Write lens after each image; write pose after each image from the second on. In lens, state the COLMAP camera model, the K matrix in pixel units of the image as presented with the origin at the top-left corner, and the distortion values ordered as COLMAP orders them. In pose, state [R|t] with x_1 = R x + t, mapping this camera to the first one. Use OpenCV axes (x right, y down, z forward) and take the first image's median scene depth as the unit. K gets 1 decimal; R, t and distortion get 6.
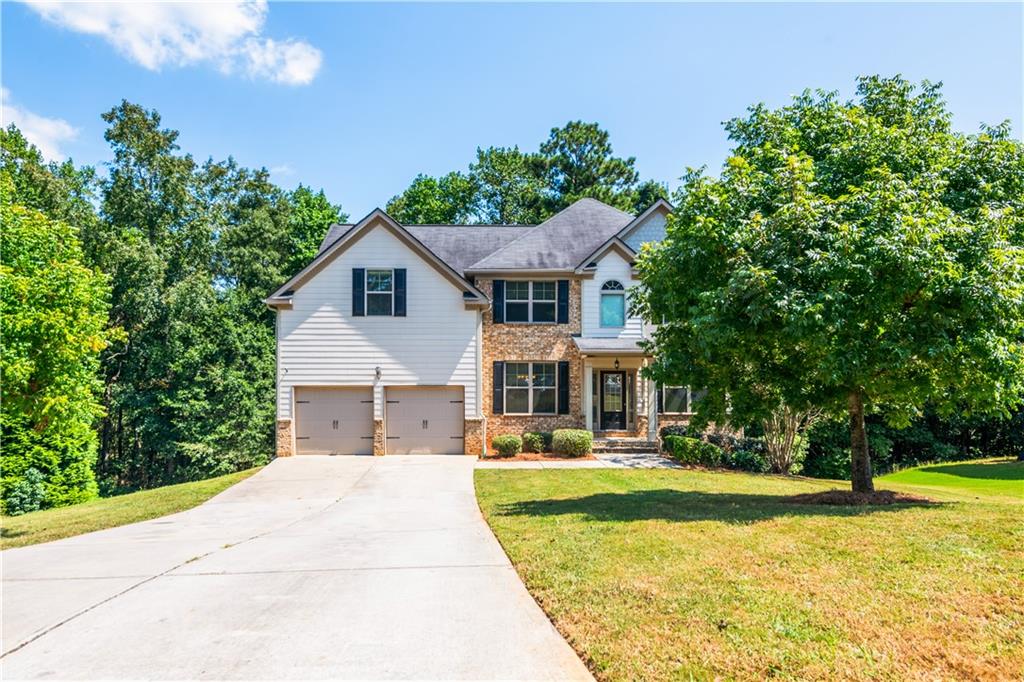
lens RADIAL K [[591.9, 0, 511.9], [0, 591.9, 347.9], [0, 0, 1]] dist [0.027797, -0.000575]
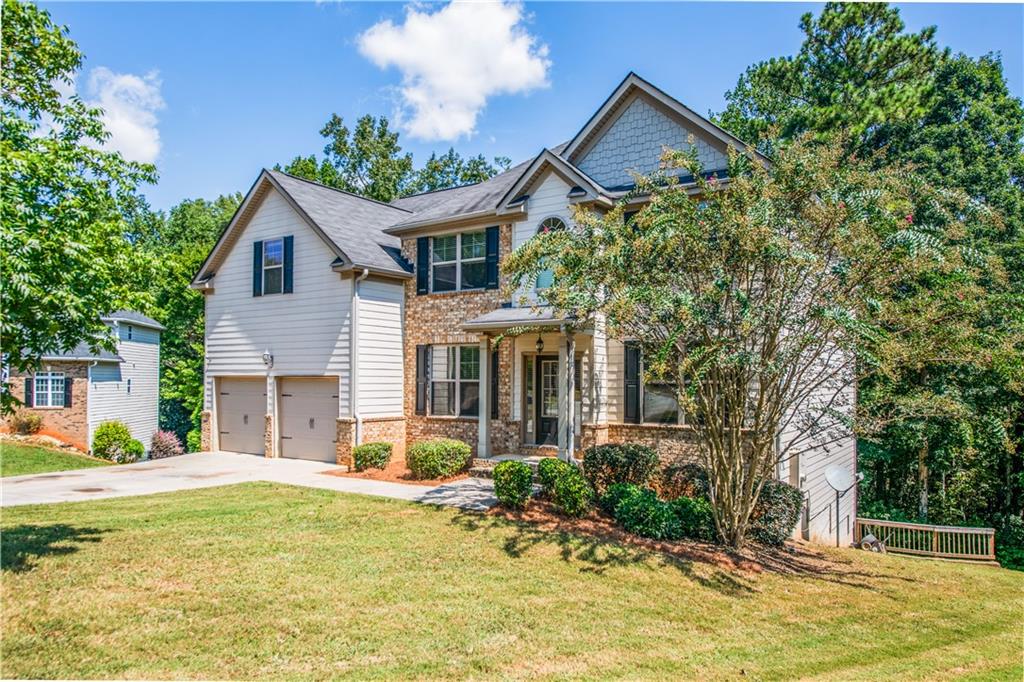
lens RADIAL K [[678.7, 0, 513.1], [0, 678.7, 358.7], [0, 0, 1]] dist [0.049054, -0.000335]
pose [[0.813438, -0.014743, -0.581465, 0.573360], [0.023078, 0.999710, 0.006938, 0.035959], [0.581194, -0.019063, 0.813542, 0.364858]]
